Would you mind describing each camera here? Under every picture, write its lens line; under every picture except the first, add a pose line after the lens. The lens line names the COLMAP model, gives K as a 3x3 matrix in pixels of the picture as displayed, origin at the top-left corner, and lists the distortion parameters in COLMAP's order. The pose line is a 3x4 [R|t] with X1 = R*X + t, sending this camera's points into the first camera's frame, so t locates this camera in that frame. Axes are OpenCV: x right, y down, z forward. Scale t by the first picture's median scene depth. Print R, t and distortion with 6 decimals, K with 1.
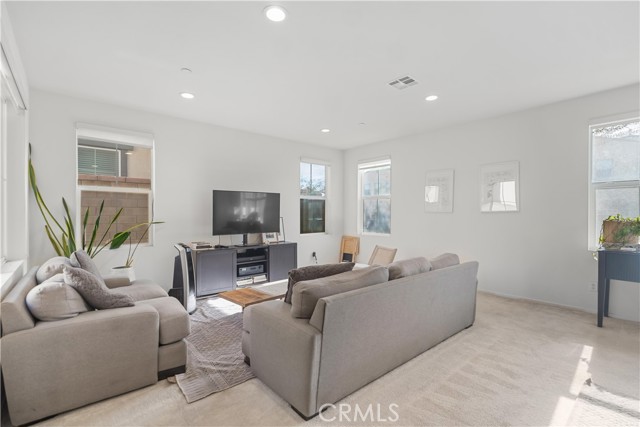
lens RADIAL K [[291.8, 0, 323.7], [0, 291.8, 214.9], [0, 0, 1]] dist [-0.001722, 0.001620]
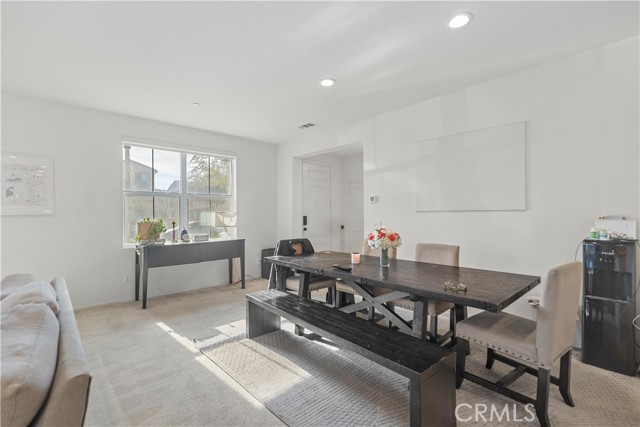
lens RADIAL K [[291.8, 0, 322.4], [0, 291.8, 213.4], [0, 0, 1]] dist [-0.001722, 0.001620]
pose [[-0.041449, -0.001664, 0.999139, -0.236384], [0.005213, 0.999985, 0.001881, -0.012728], [-0.999127, 0.005286, -0.041439, 0.217169]]
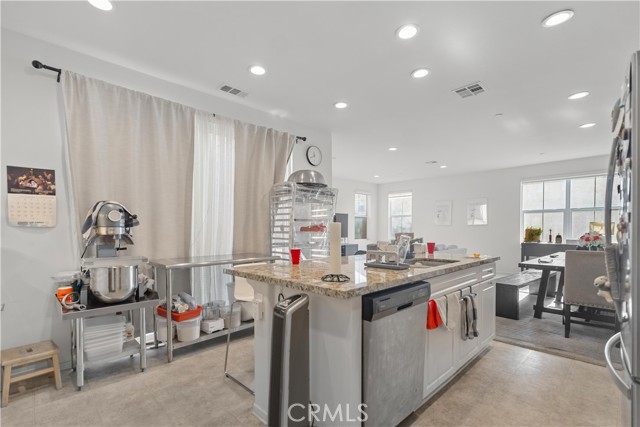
lens RADIAL K [[291.8, 0, 320.9], [0, 291.8, 236.5], [0, 0, 1]] dist [-0.001722, 0.001620]
pose [[0.999177, -0.002034, 0.040521, -0.448573], [0.000964, 0.999651, 0.026408, 0.013016], [-0.040561, -0.026347, 0.998830, -0.784356]]
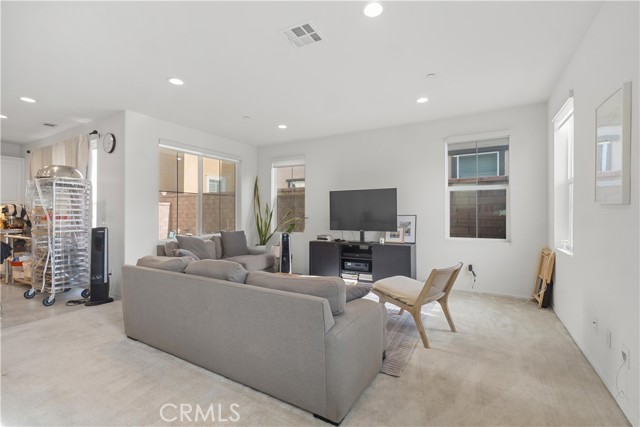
lens RADIAL K [[291.8, 0, 319.7], [0, 291.8, 213.8], [0, 0, 1]] dist [-0.001722, 0.001620]
pose [[0.316680, 0.003230, -0.948527, 0.770169], [0.004358, 0.999979, 0.004860, -0.001335], [0.948522, -0.005673, 0.316659, 0.625814]]
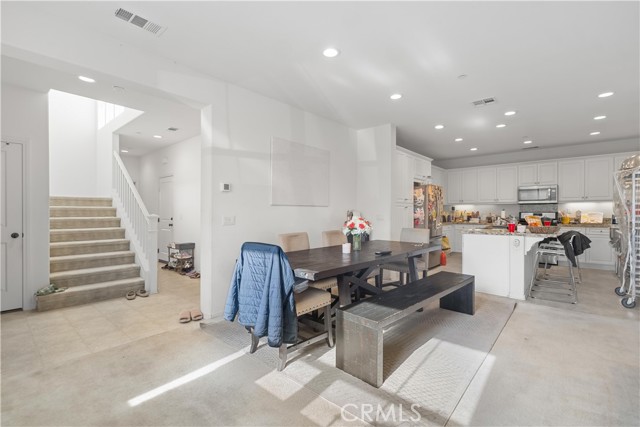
lens RADIAL K [[291.8, 0, 321.9], [0, 291.8, 211.6], [0, 0, 1]] dist [-0.001722, 0.001620]
pose [[-0.990197, 0.001183, -0.139675, 0.630878], [0.002114, 0.999977, -0.006520, 0.012210], [0.139664, -0.006751, -0.990176, 0.816433]]
